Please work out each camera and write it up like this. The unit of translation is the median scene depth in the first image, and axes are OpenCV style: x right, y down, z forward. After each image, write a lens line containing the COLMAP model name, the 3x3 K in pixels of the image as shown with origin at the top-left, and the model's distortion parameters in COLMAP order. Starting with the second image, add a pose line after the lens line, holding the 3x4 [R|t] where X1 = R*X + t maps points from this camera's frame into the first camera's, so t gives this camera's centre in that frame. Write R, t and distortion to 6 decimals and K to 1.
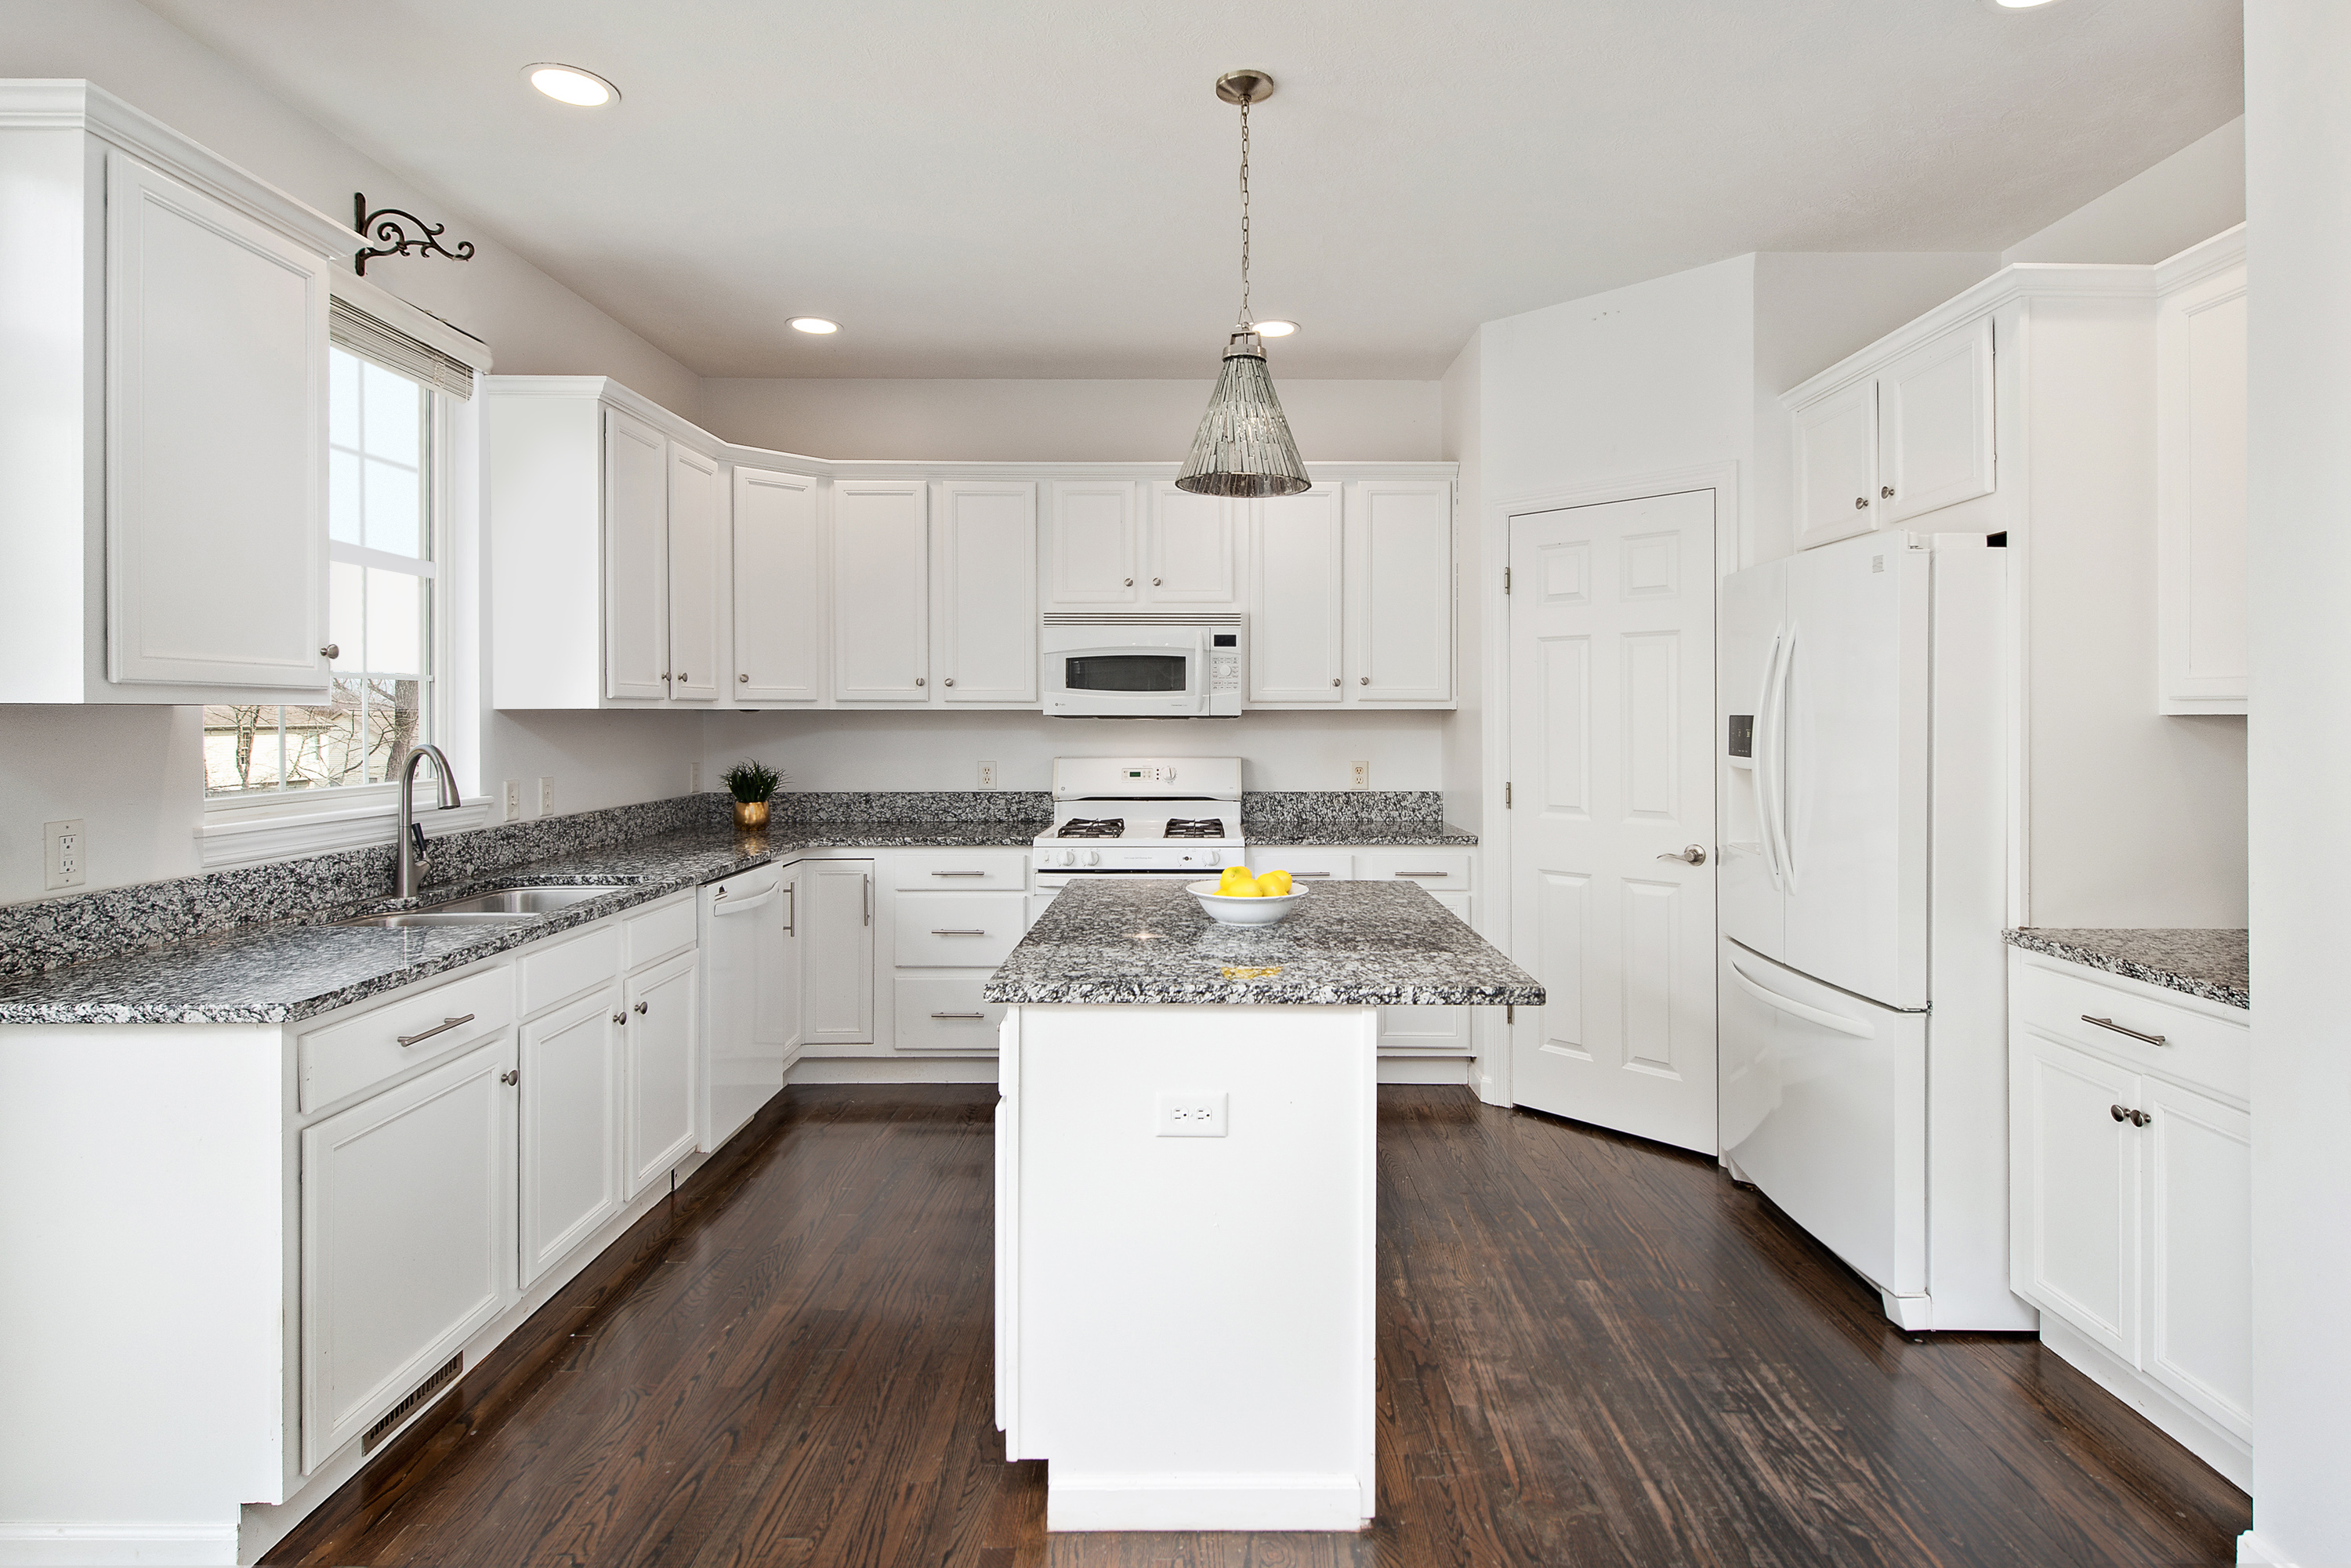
lens RADIAL K [[1193.8, 0, 1221.6], [0, 1193.8, 712.5], [0, 0, 1]] dist [0.006363, -0.000452]
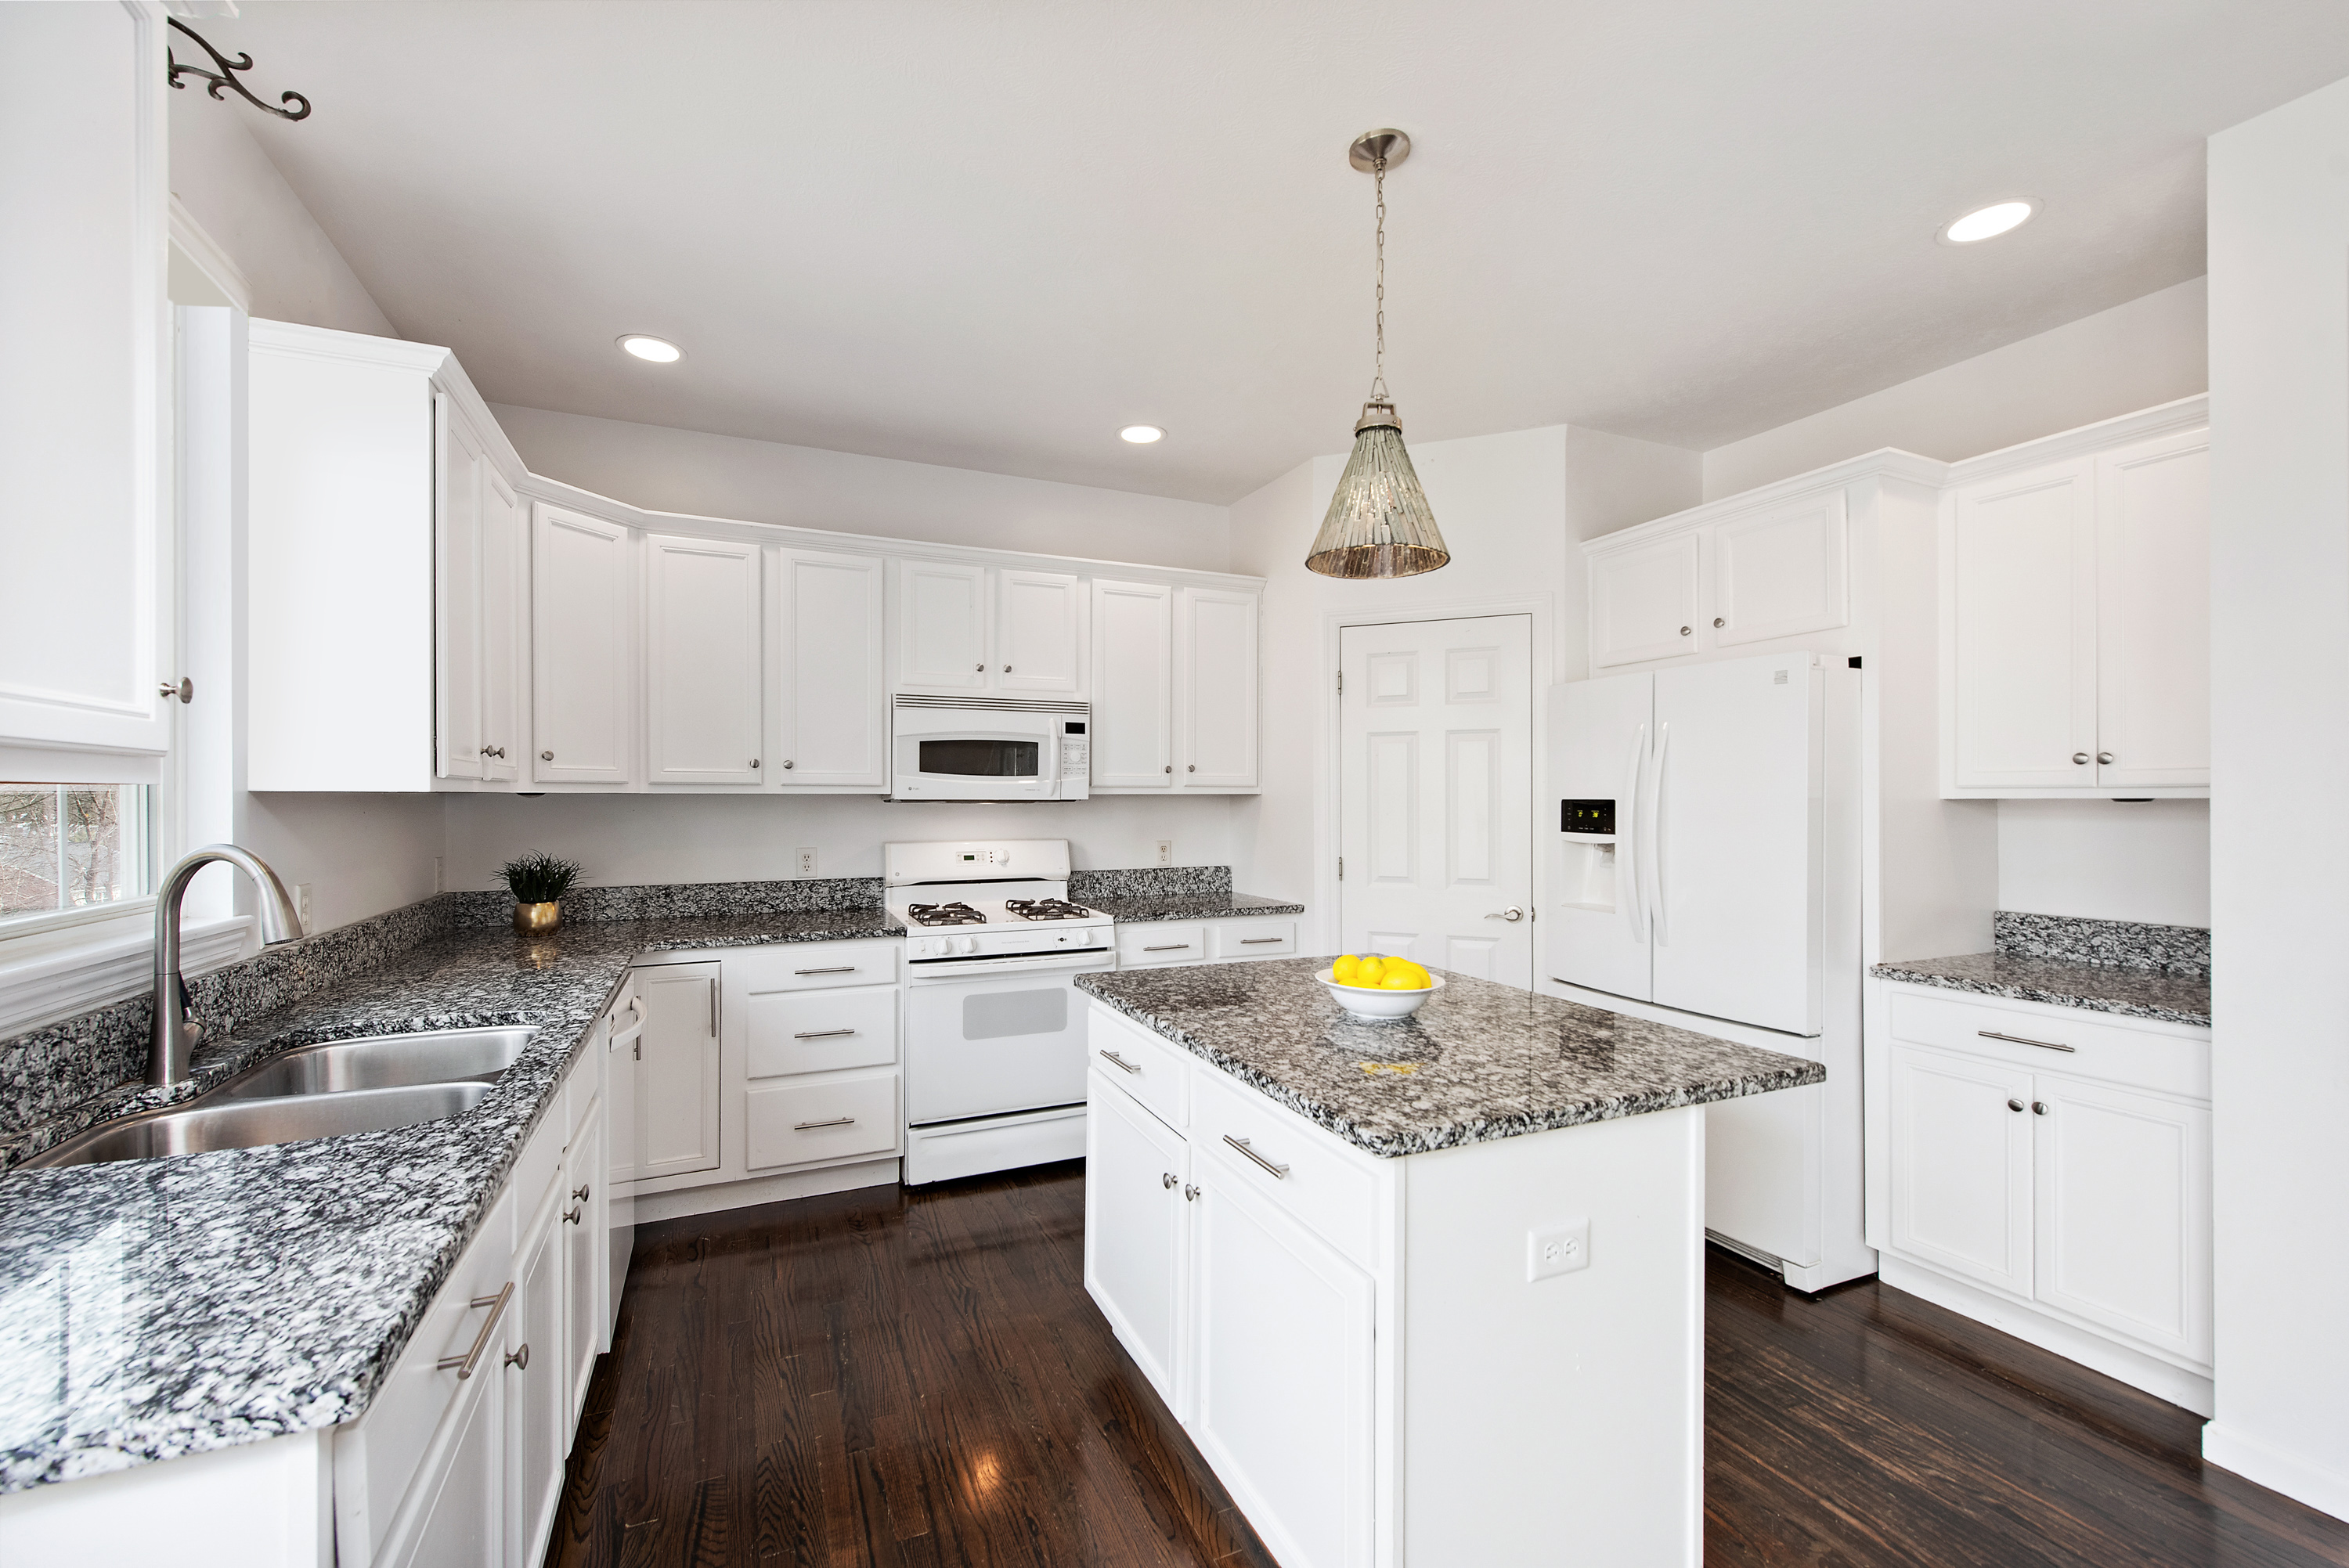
lens RADIAL K [[949.2, 0, 1161.2], [0, 949.2, 796.6], [0, 0, 1]] dist [0.006914, -0.002815]
pose [[0.919190, 0.000582, 0.393814, -0.269344], [-0.000460, 1.000000, -0.000406, 0.000061], [-0.393814, 0.000192, 0.919190, 0.217933]]
